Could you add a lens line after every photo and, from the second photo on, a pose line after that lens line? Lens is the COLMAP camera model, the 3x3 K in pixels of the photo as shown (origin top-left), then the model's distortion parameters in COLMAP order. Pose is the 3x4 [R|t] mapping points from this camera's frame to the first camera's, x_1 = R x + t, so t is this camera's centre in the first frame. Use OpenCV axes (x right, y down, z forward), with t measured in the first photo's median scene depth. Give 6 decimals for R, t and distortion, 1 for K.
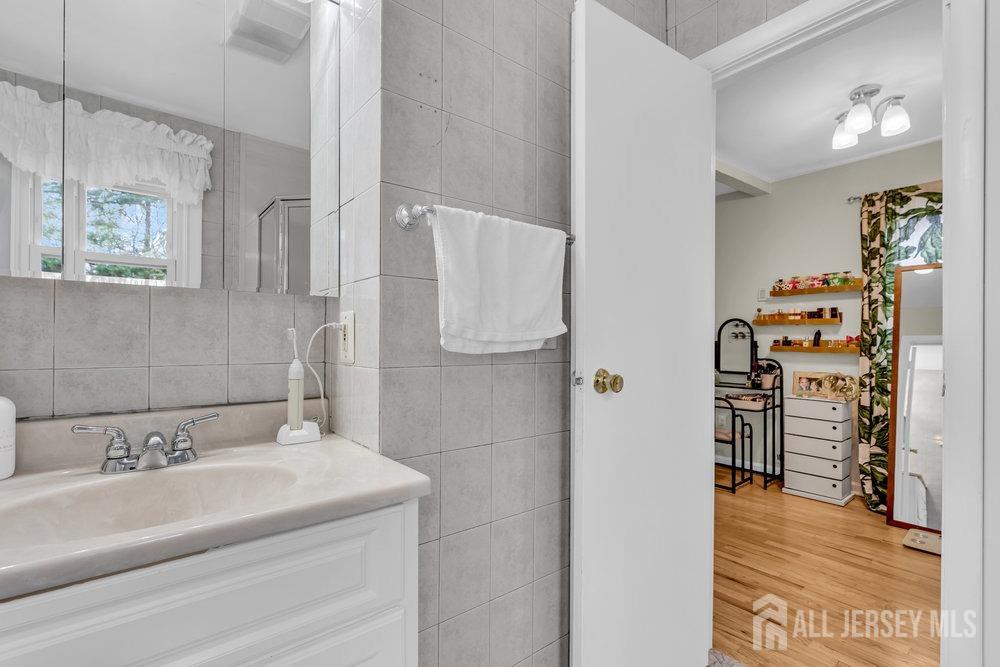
lens RADIAL K [[451.9, 0, 501.0], [0, 451.9, 336.5], [0, 0, 1]] dist [-0.012217, 0.002926]
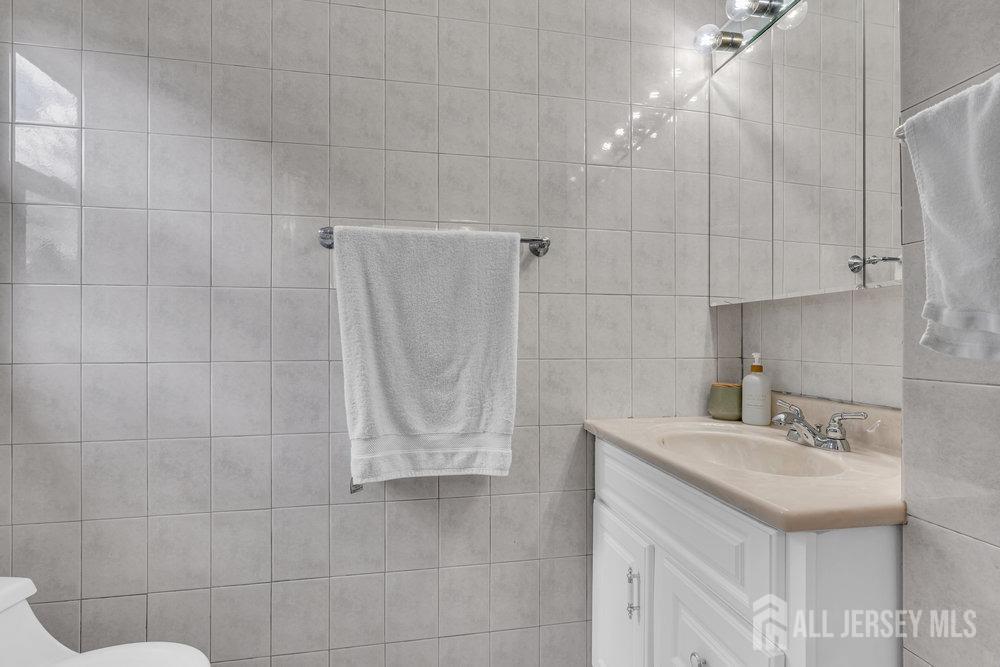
lens RADIAL K [[451.9, 0, 501.3], [0, 451.9, 336.1], [0, 0, 1]] dist [-0.012217, 0.002926]
pose [[-0.475763, -0.016896, -0.879411, 0.662774], [-0.000826, 0.999824, -0.018762, 0.019427], [0.879573, -0.008200, -0.475693, 0.804549]]
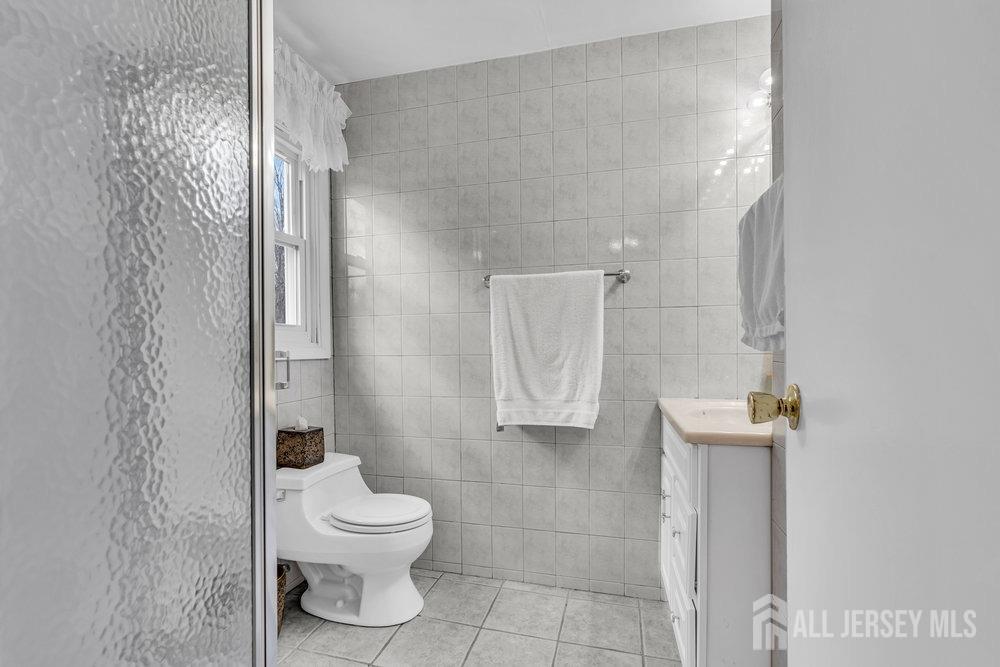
lens RADIAL K [[451.9, 0, 499.0], [0, 451.9, 343.2], [0, 0, 1]] dist [-0.012217, 0.002926]
pose [[-0.804527, -0.003777, -0.593904, 1.061145], [0.004961, 0.999902, -0.013079, 0.039660], [0.593895, -0.013469, -0.804430, 1.615836]]
